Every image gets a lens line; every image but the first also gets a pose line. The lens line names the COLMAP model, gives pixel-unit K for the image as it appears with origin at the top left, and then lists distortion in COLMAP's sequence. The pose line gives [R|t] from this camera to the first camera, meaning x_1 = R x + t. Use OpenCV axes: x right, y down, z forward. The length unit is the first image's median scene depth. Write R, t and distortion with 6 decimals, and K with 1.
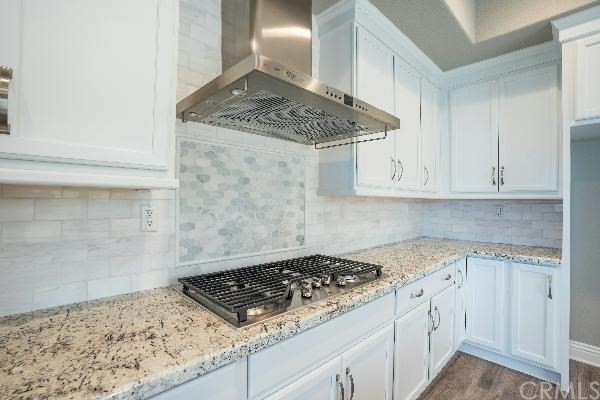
lens RADIAL K [[280.4, 0, 294.2], [0, 280.4, 199.4], [0, 0, 1]] dist [-0.070410, 0.025235]
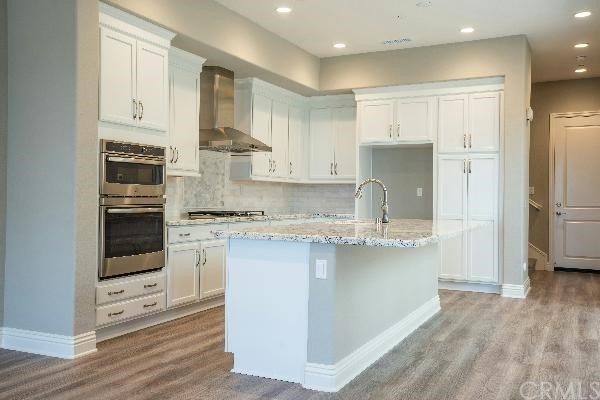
lens RADIAL K [[578.9, 0, 297.9], [0, 578.9, 188.7], [0, 0, 1]] dist [0.088034, 0.003484]
pose [[0.935617, 0.006253, 0.352962, -0.926558], [-0.005440, 0.999980, -0.003296, 0.058653], [-0.352975, 0.001163, 0.935632, -2.980157]]
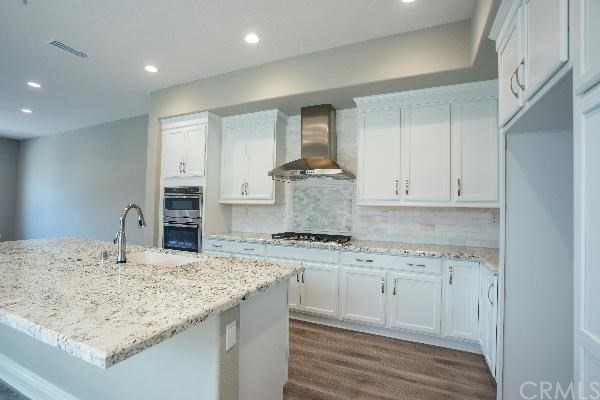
lens RADIAL K [[280.4, 0, 294.2], [0, 280.4, 199.4], [0, 0, 1]] dist [-0.070410, 0.025235]
pose [[0.367366, -0.026047, -0.929712, 1.795769], [-0.008984, 0.999462, -0.031551, 0.007806], [0.930033, 0.019943, 0.366935, -0.087498]]
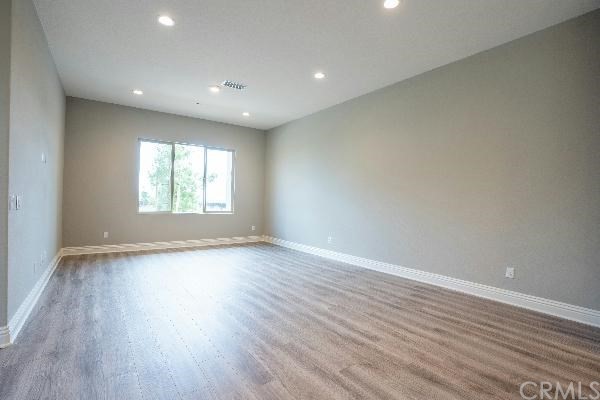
lens RADIAL K [[280.4, 0, 294.2], [0, 280.4, 199.4], [0, 0, 1]] dist [-0.070410, 0.025235]
pose [[-0.129263, -0.011792, -0.991540, 0.402365], [-0.013179, 0.999861, -0.010173, 0.077029], [0.991523, 0.011753, -0.129400, -1.670286]]
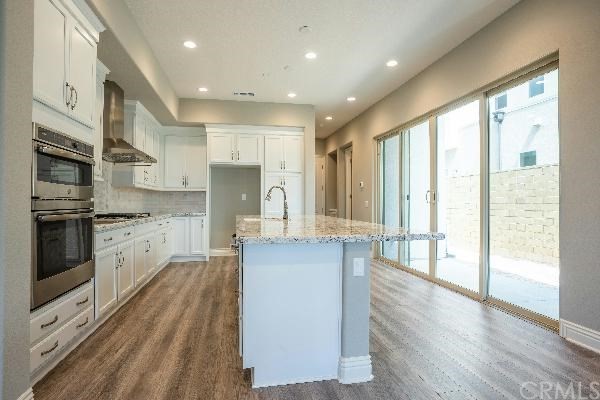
lens RADIAL K [[303.5, 0, 294.6], [0, 303.5, 198.8], [0, 0, 1]] dist [-0.067069, 0.035101]
pose [[0.538099, 0.001427, 0.842880, -1.172231], [-0.001598, 0.999998, -0.000673, 0.087251], [-0.842880, -0.000985, 0.538100, -1.498556]]
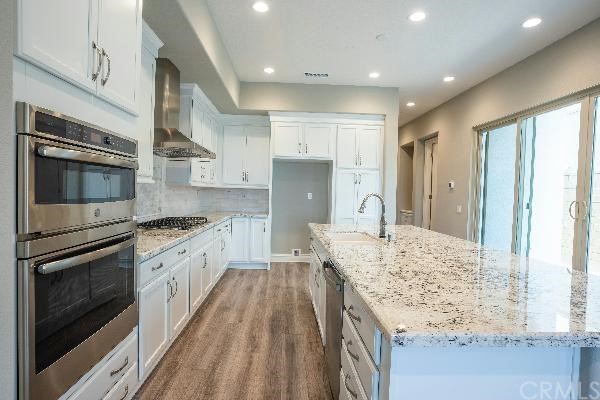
lens RADIAL K [[303.5, 0, 294.6], [0, 303.5, 198.8], [0, 0, 1]] dist [-0.067069, 0.035101]
pose [[0.662829, -0.009316, 0.748713, -0.900780], [-0.025502, 0.999062, 0.035008, -0.017390], [-0.748337, -0.042298, 0.661969, -0.997231]]
